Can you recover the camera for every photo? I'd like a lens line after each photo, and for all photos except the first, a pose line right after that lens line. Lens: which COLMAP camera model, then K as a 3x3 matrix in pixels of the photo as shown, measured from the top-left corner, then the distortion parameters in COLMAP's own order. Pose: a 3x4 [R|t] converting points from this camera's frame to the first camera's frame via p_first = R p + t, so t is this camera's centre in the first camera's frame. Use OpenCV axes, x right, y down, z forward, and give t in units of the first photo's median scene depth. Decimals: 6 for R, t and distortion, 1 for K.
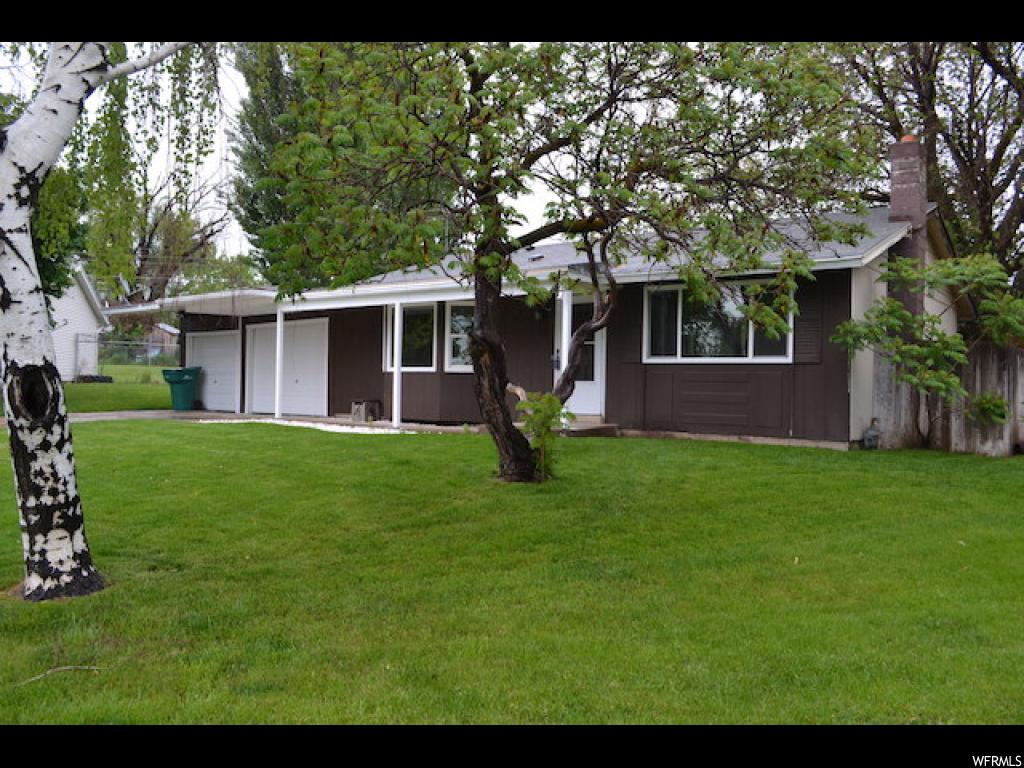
lens RADIAL K [[810.2, 0, 512.0], [0, 810.2, 384.0], [0, 0, 1]] dist [-0.075881, -0.001154]
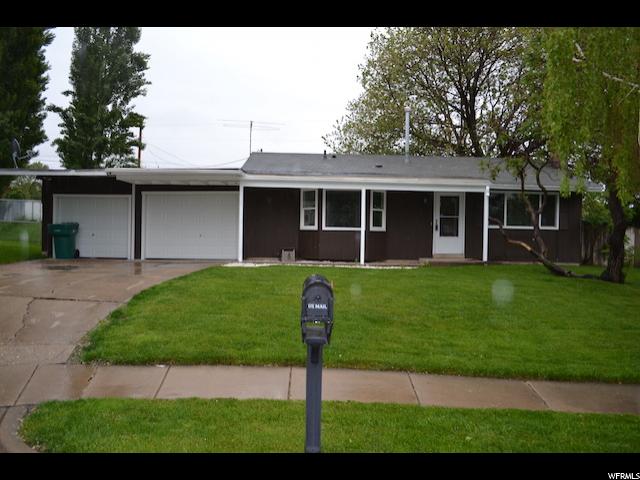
lens RADIAL K [[506.4, 0, 320.0], [0, 506.4, 240.0], [0, 0, 1]] dist [-0.075881, -0.001154]
pose [[0.766738, -0.002317, 0.641956, -0.853490], [-0.004378, 0.999951, 0.008837, -0.004345], [-0.641946, -0.009586, 0.766690, 0.264000]]
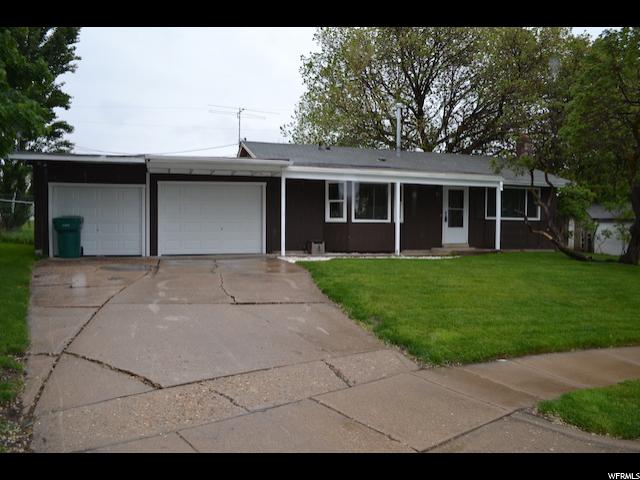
lens RADIAL K [[506.4, 0, 320.0], [0, 506.4, 240.0], [0, 0, 1]] dist [-0.075881, -0.001154]
pose [[0.553396, -0.026811, 0.832487, -1.099594], [0.004755, 0.999567, 0.029031, -0.009718], [-0.832905, -0.012107, 0.553284, 0.537589]]
